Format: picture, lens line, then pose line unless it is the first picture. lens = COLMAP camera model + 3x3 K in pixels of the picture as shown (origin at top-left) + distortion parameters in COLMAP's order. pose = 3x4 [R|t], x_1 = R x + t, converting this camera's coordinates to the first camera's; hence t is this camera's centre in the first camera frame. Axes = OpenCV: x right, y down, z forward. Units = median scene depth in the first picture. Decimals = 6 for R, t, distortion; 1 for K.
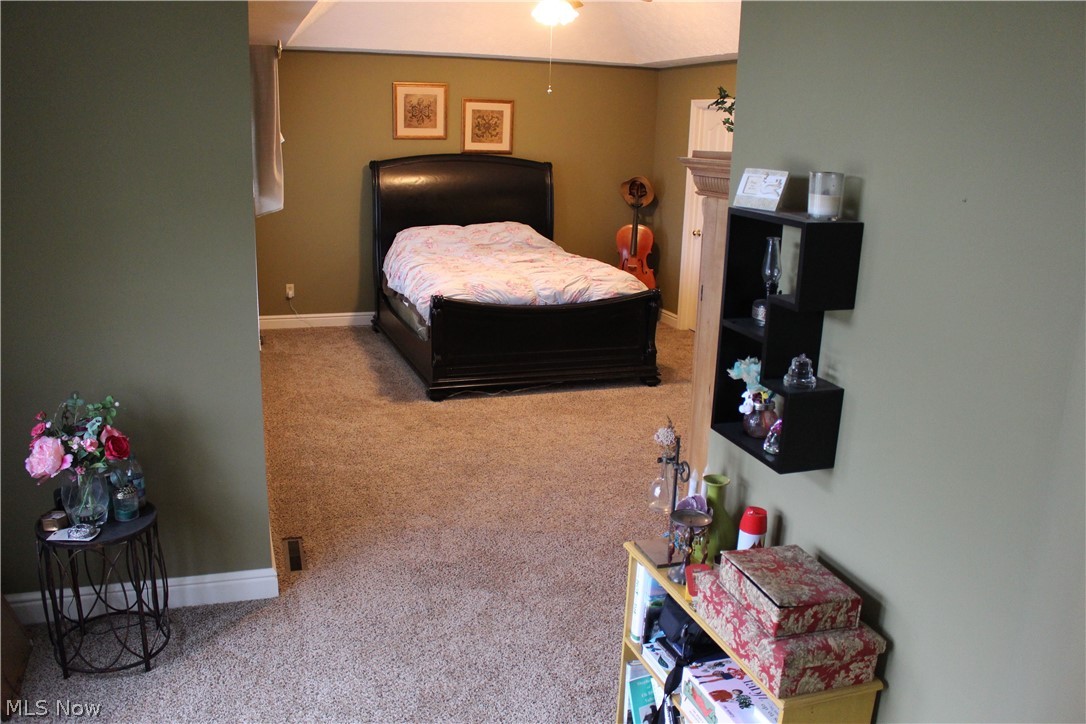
lens RADIAL K [[913.5, 0, 543.7], [0, 913.5, 361.7], [0, 0, 1]] dist [-0.128879, 0.001171]
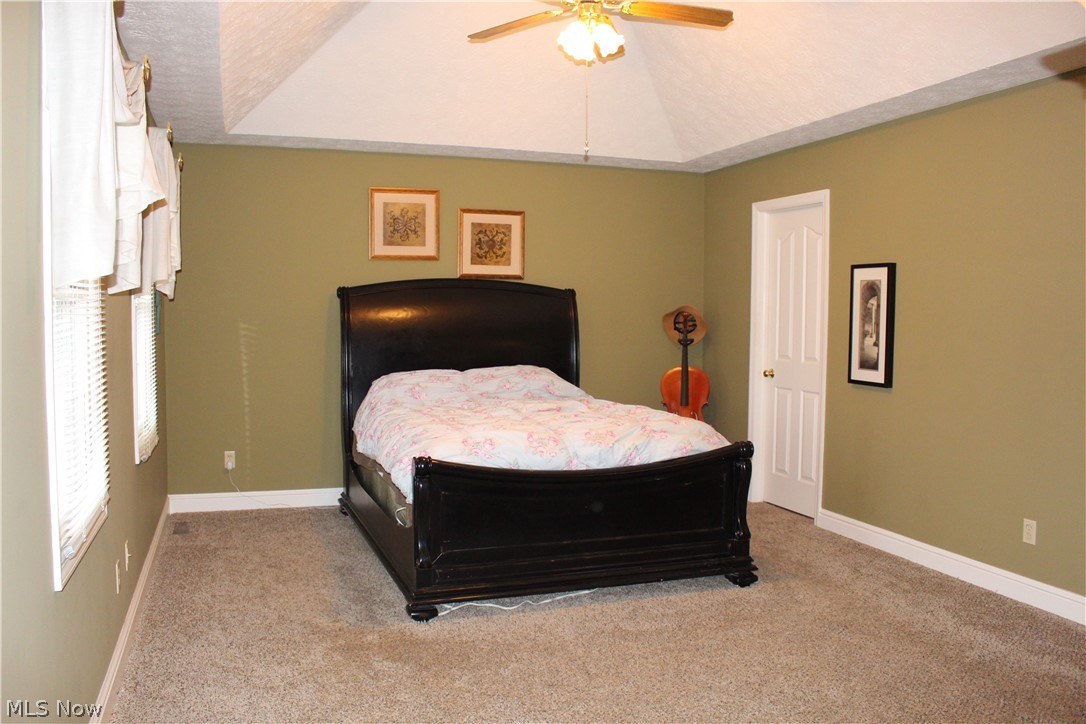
lens RADIAL K [[913.5, 0, 538.7], [0, 913.5, 363.0], [0, 0, 1]] dist [-0.128879, 0.001171]
pose [[0.999734, -0.023017, -0.001333, -0.023475], [0.022320, 0.980702, -0.194232, -0.007758], [0.005778, 0.194150, 0.980955, 0.261300]]
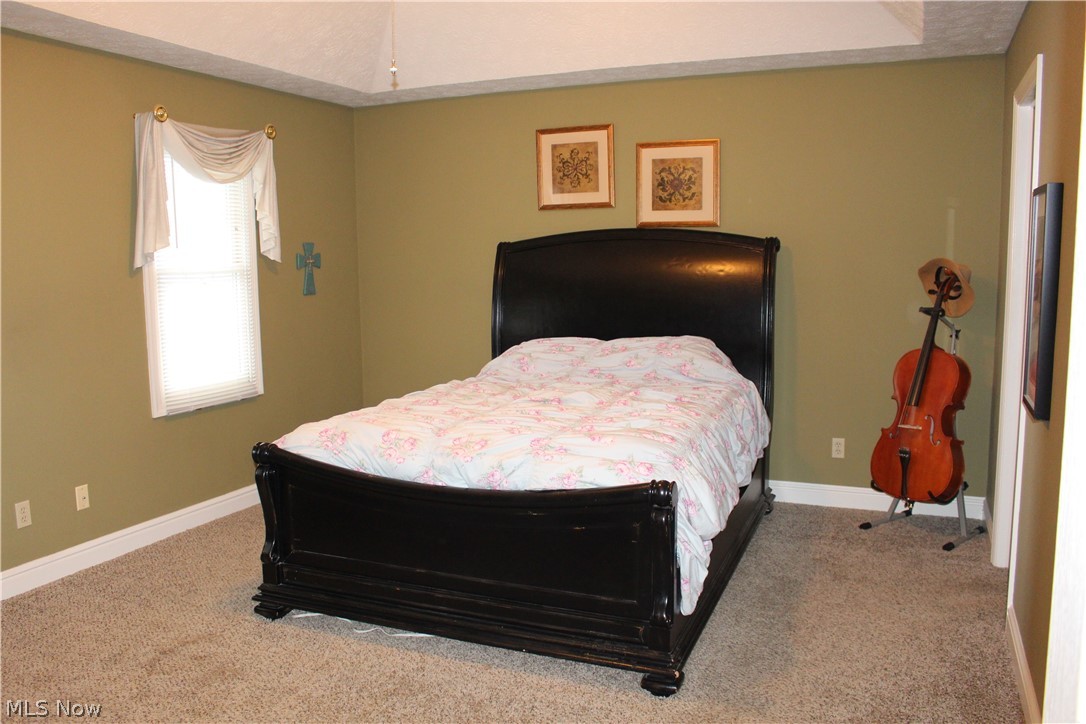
lens RADIAL K [[913.5, 0, 543.6], [0, 913.5, 363.3], [0, 0, 1]] dist [-0.128879, 0.001171]
pose [[0.731658, 0.045301, -0.680165, 0.311642], [-0.136066, 0.987415, -0.080602, -0.076600], [0.667954, 0.151521, 0.728615, 0.514768]]
